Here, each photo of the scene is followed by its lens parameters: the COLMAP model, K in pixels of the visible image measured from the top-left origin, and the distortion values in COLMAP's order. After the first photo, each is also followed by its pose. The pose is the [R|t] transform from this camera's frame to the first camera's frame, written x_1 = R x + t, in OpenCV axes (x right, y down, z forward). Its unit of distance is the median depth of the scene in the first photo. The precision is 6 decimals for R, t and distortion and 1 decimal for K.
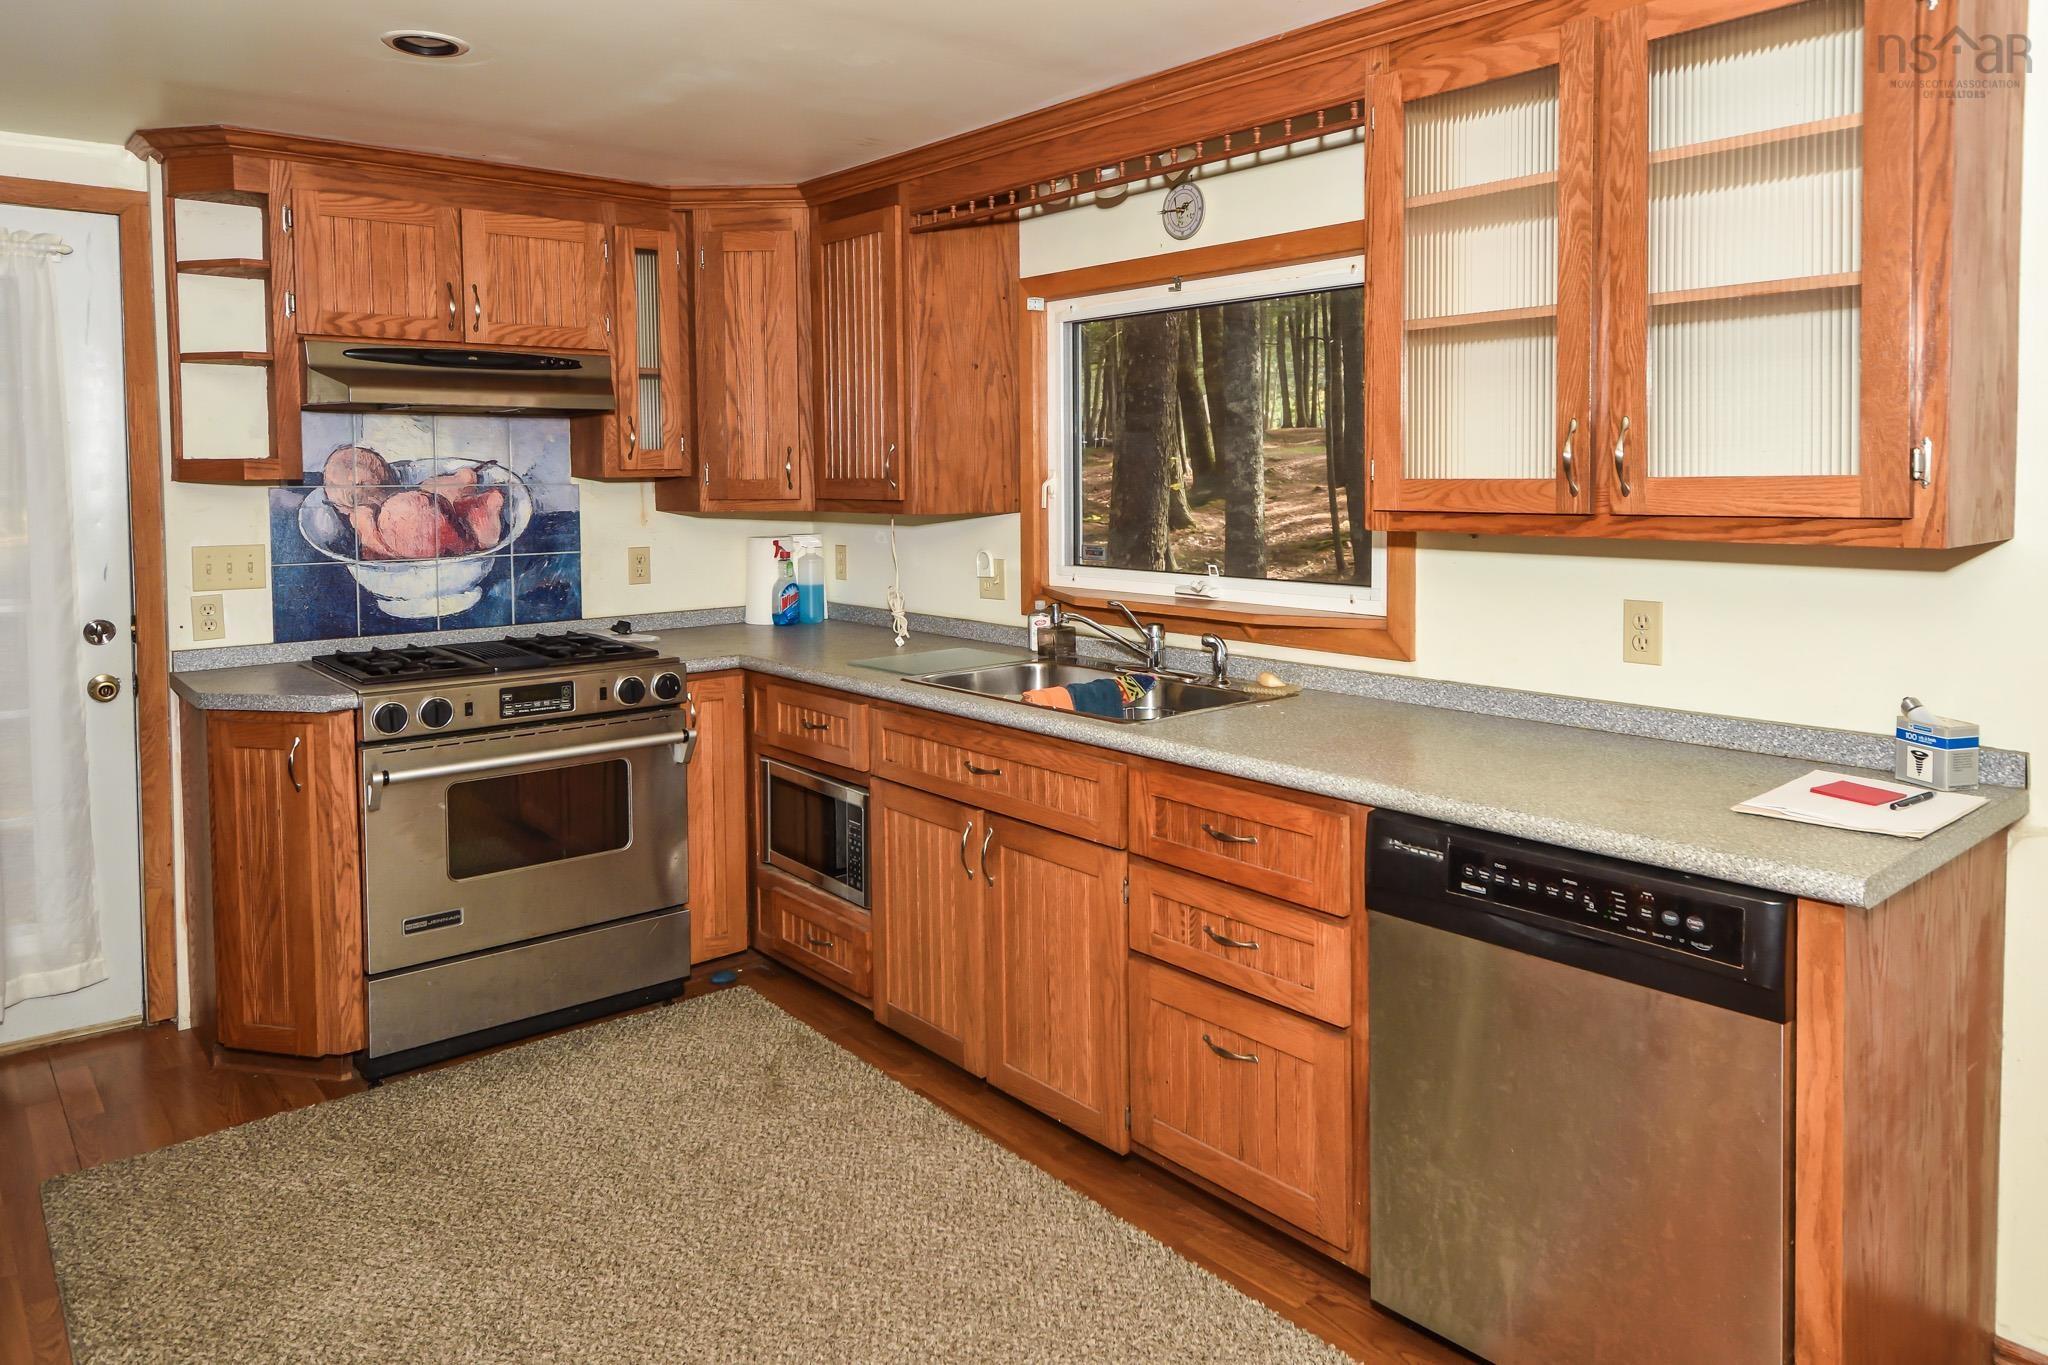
lens RADIAL K [[1354.0, 0, 1022.7], [0, 1354.0, 519.2], [0, 0, 1]] dist [0.001190, -0.000192]
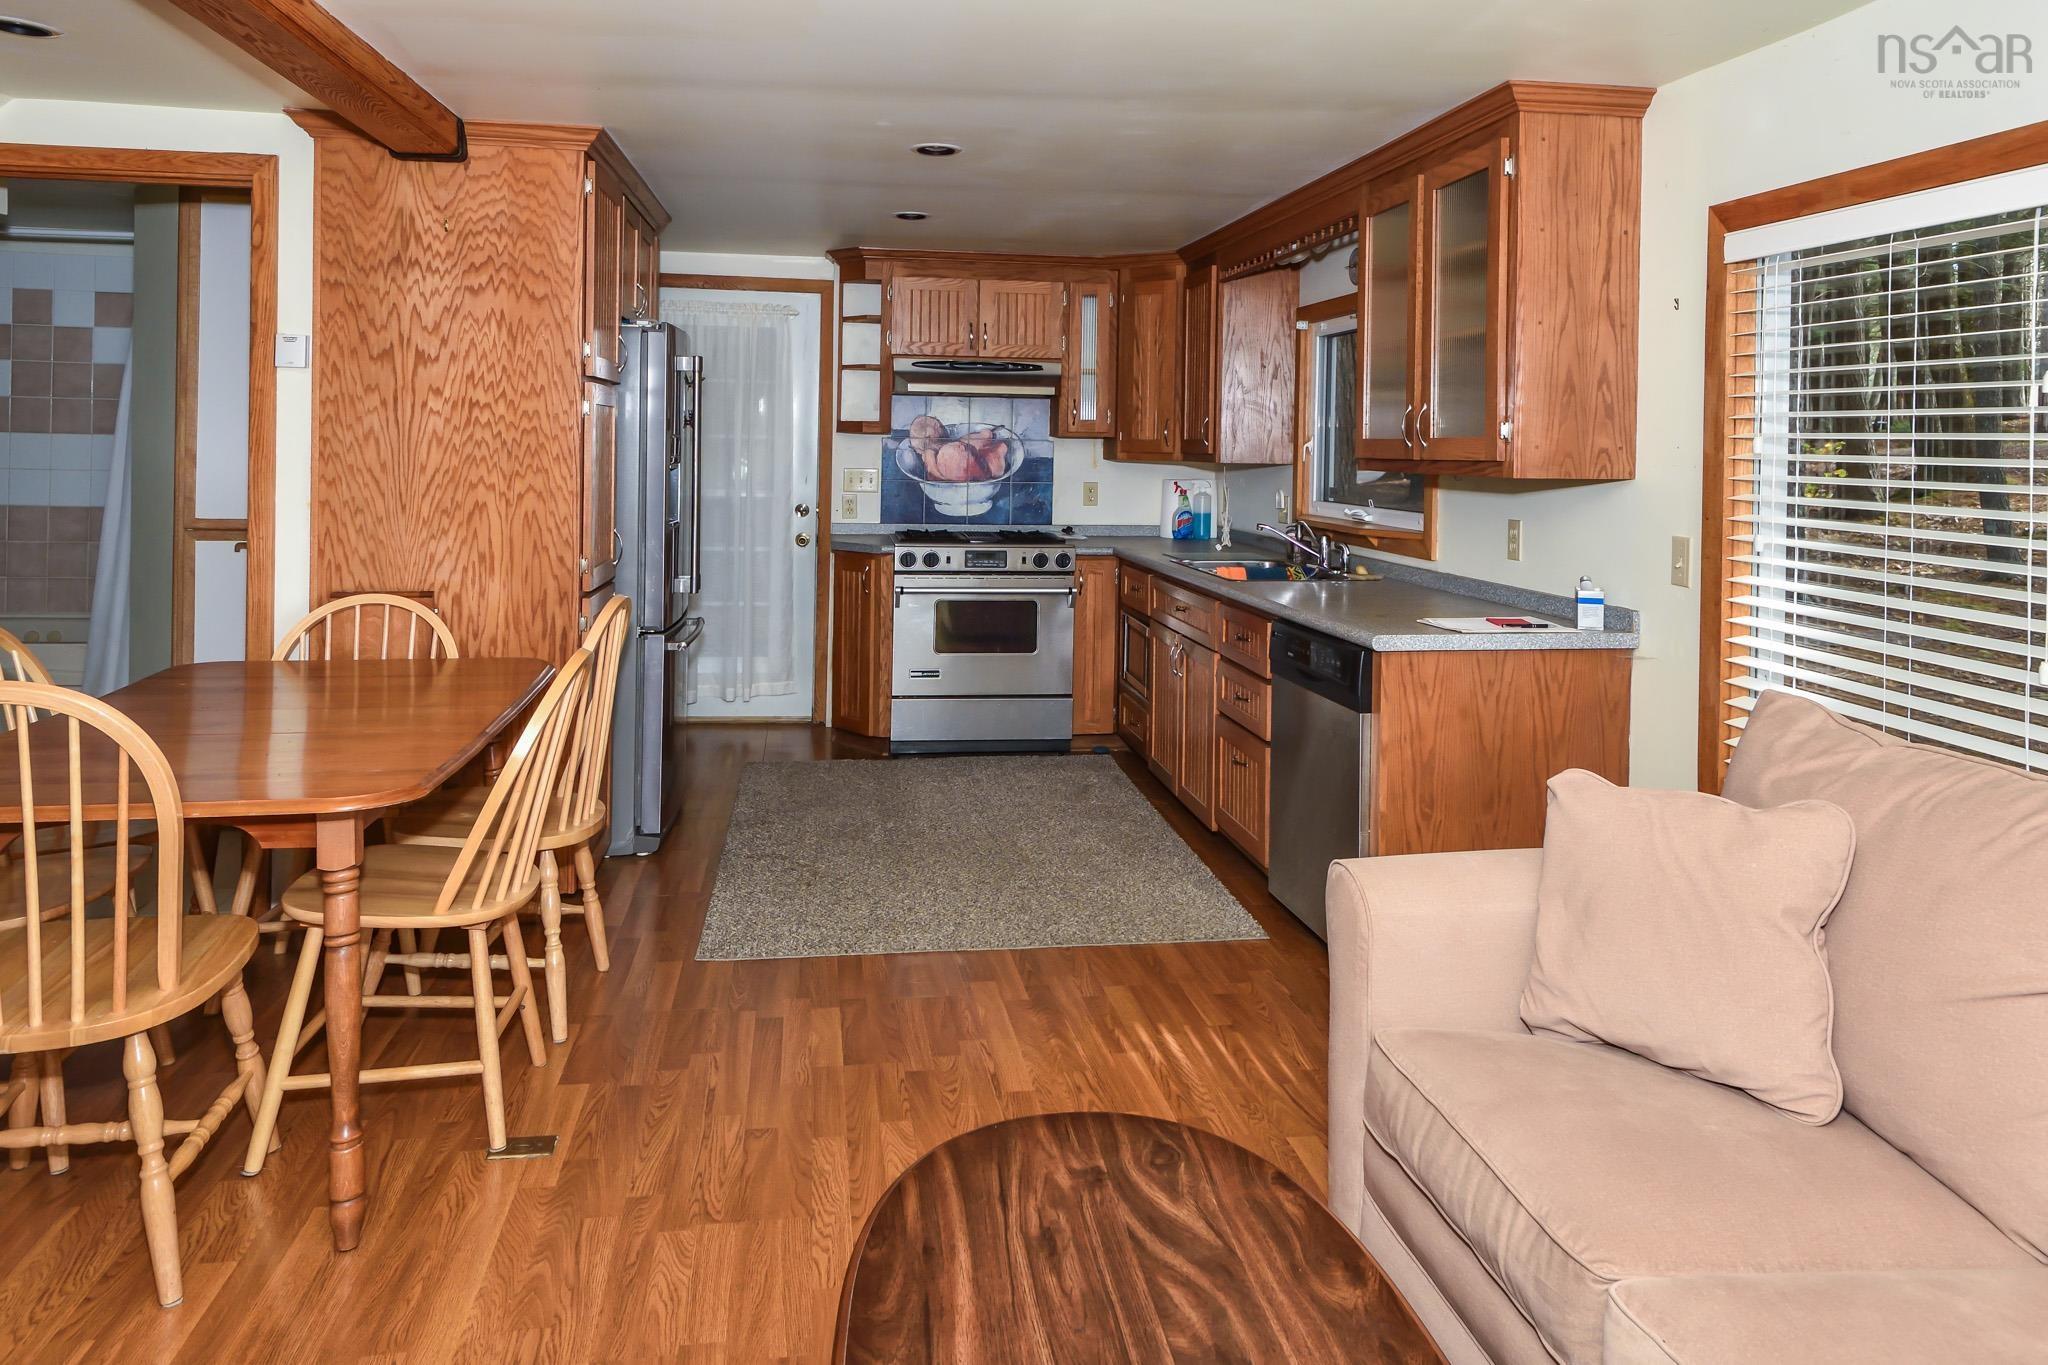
lens RADIAL K [[1328.3, 0, 1017.4], [0, 1328.3, 451.5], [0, 0, 1]] dist [0.029529, 0.000570]
pose [[0.851305, 0.023780, -0.524131, 0.523875], [-0.042537, 0.998812, -0.023773, 0.029499], [0.522943, 0.042533, 0.851306, -0.414274]]
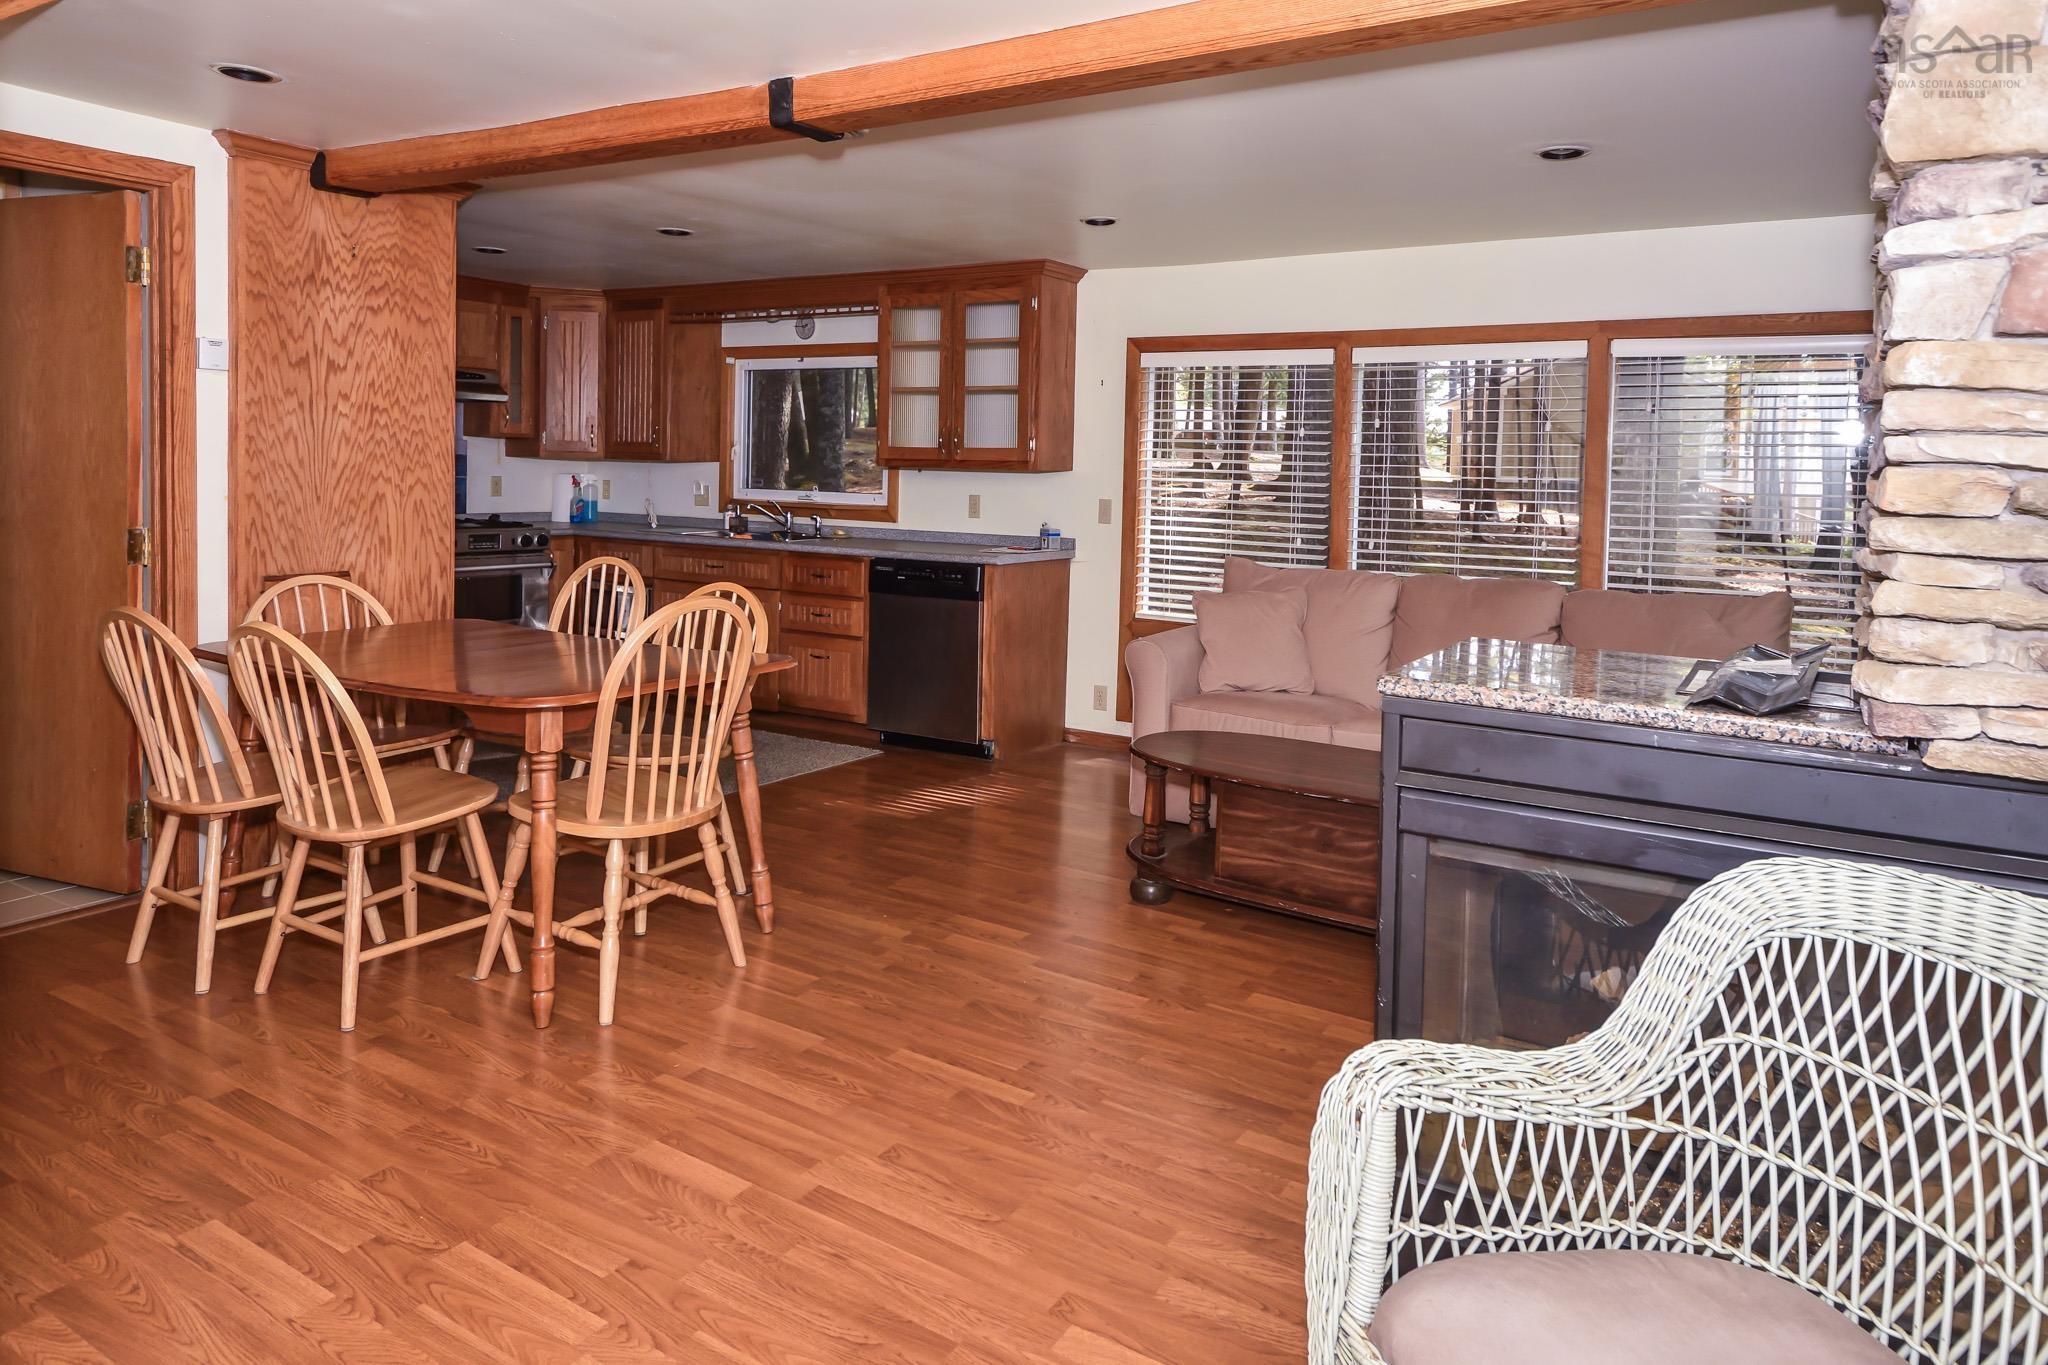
lens RADIAL K [[1305.8, 0, 1027.2], [0, 1305.8, 515.4], [0, 0, 1]] dist [0.005044, 0.000892]
pose [[0.952444, 0.016694, 0.304256, -0.163149], [-0.017175, 0.999852, -0.001097, 0.072553], [-0.304229, -0.004180, 0.952590, -1.043558]]
